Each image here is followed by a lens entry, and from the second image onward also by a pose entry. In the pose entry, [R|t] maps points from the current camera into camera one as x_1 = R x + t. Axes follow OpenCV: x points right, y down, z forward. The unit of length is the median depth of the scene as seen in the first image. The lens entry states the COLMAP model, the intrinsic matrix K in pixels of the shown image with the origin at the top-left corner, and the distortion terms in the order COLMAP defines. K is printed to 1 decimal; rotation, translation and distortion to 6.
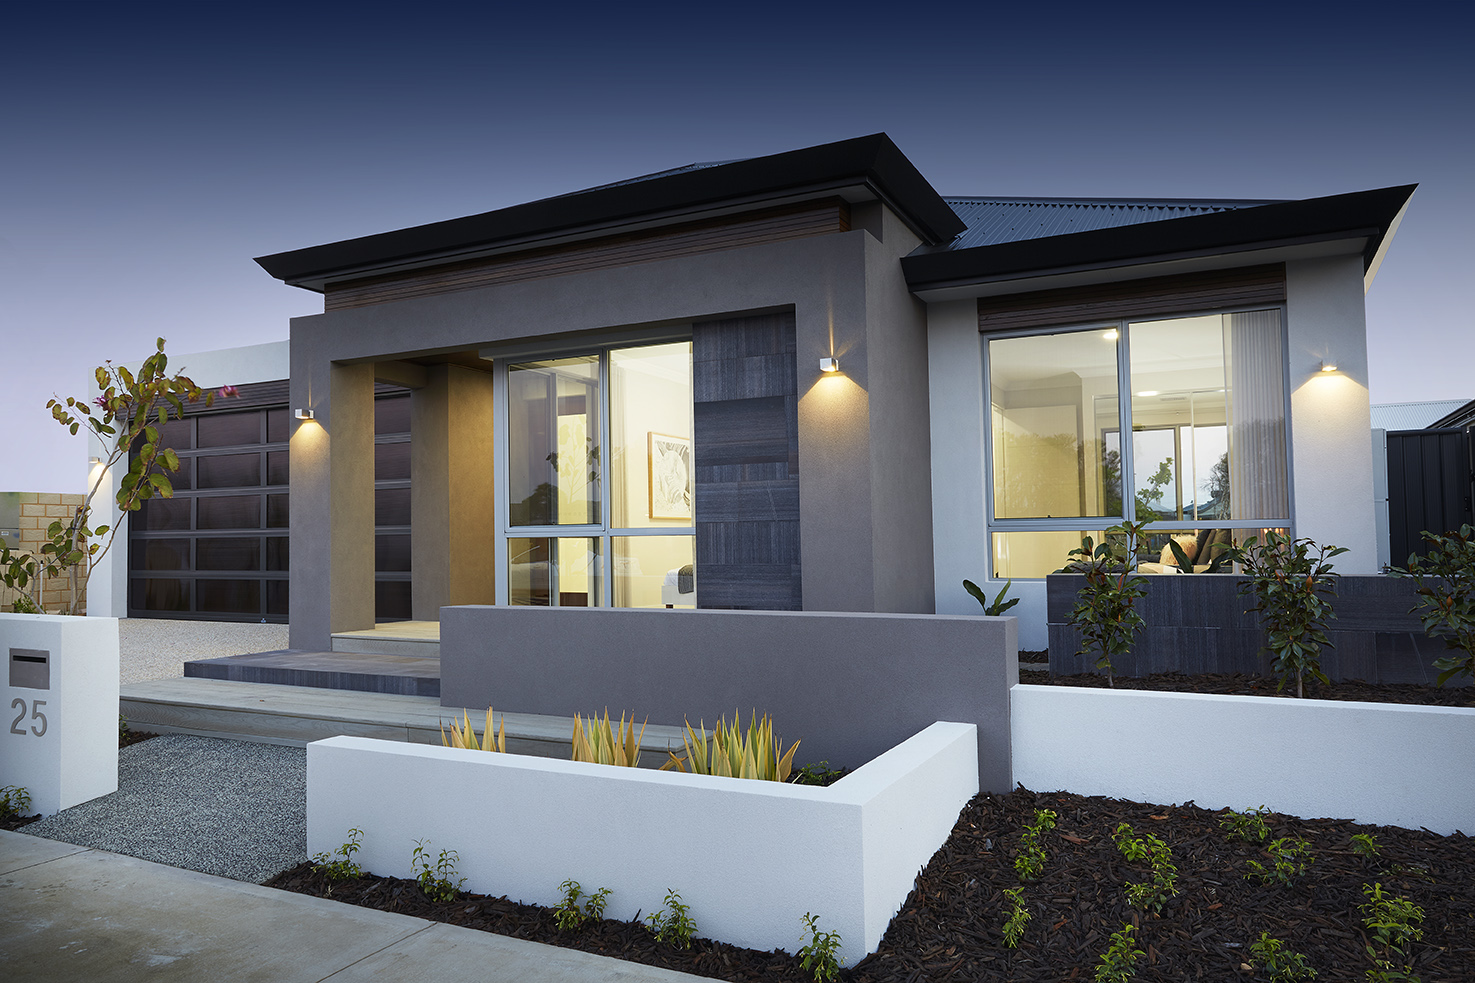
lens RADIAL K [[1025.8, 0, 725.9], [0, 1025.8, 476.0], [0, 0, 1]] dist [-0.007147, 0.003262]
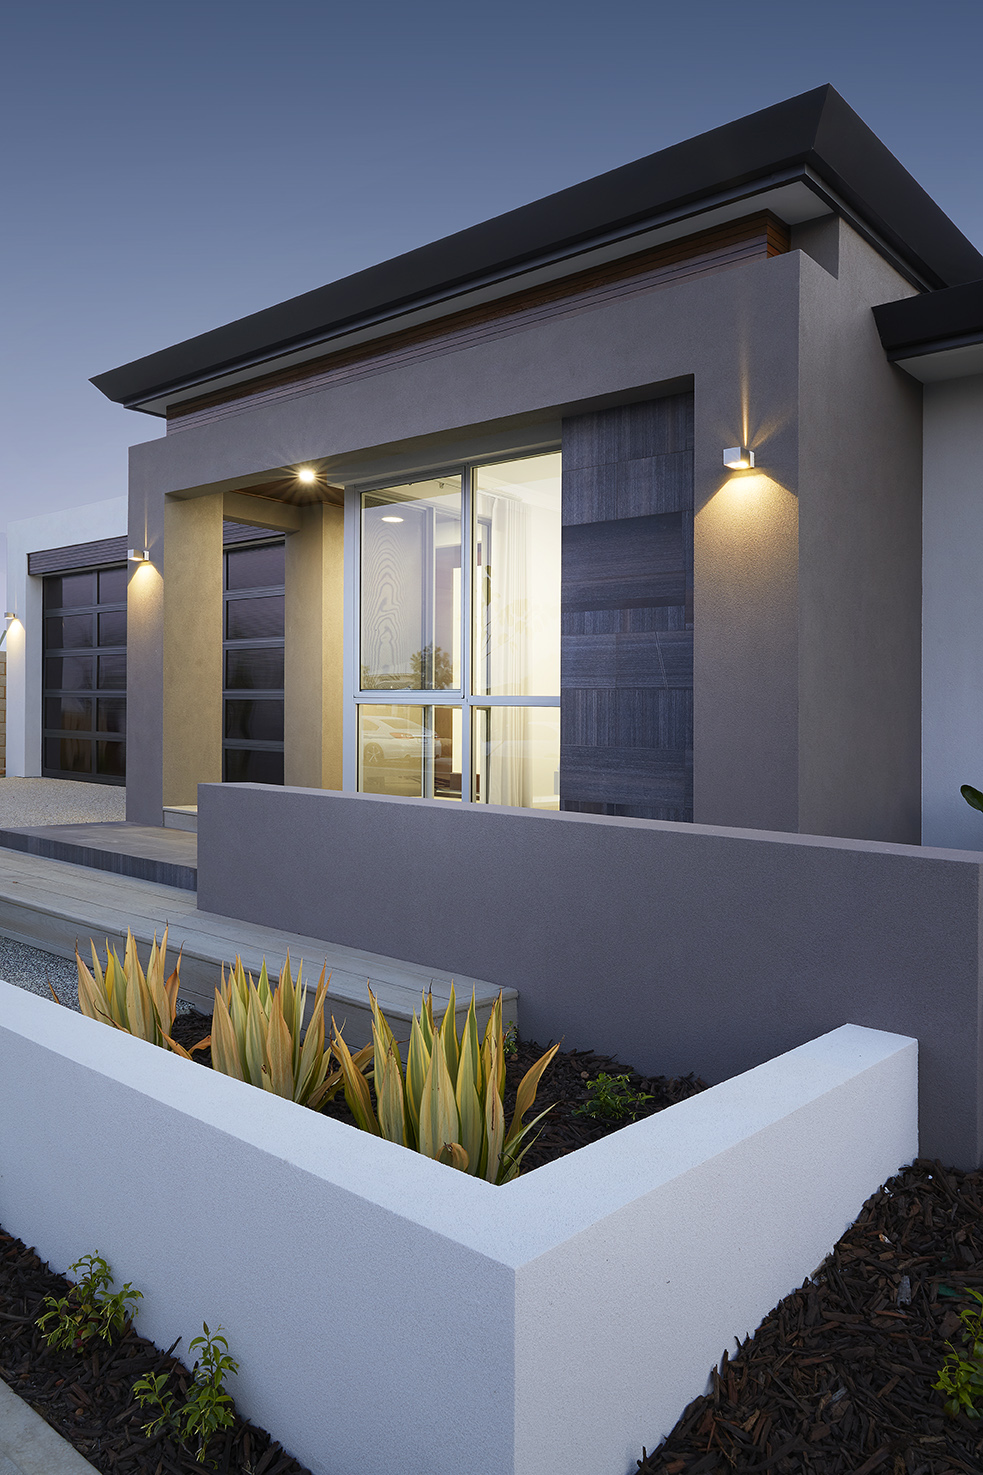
lens RADIAL K [[1025.8, 0, 432.1], [0, 1025.8, 695.5], [0, 0, 1]] dist [-0.007147, 0.003262]
pose [[0.952877, 0.028296, -0.302035, 0.109433], [-0.017359, 0.999095, 0.038834, 0.023729], [0.302860, -0.031761, 0.952506, 0.272012]]
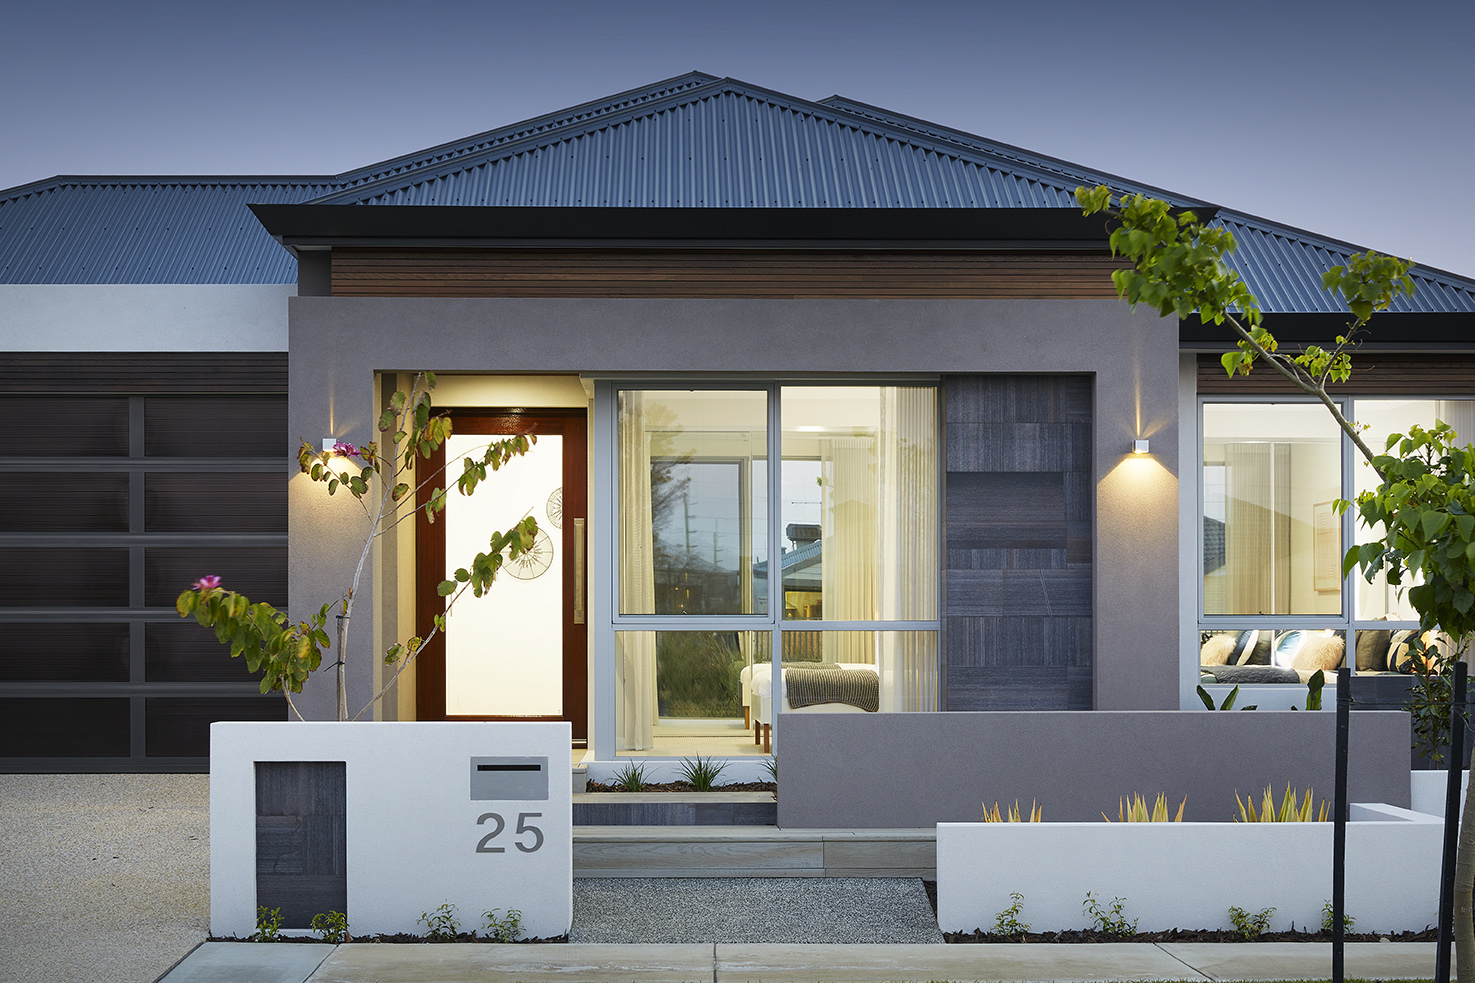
lens RADIAL K [[3107.0, 0, 738.4], [0, 3107.0, 491.2], [0, 0, 1]] dist [-0.170792, 0.000000]
pose [[0.868771, 0.030936, 0.494246, -1.463414], [-0.039471, 0.999197, 0.006840, -0.068496], [-0.493638, -0.025451, 0.869295, -1.131241]]
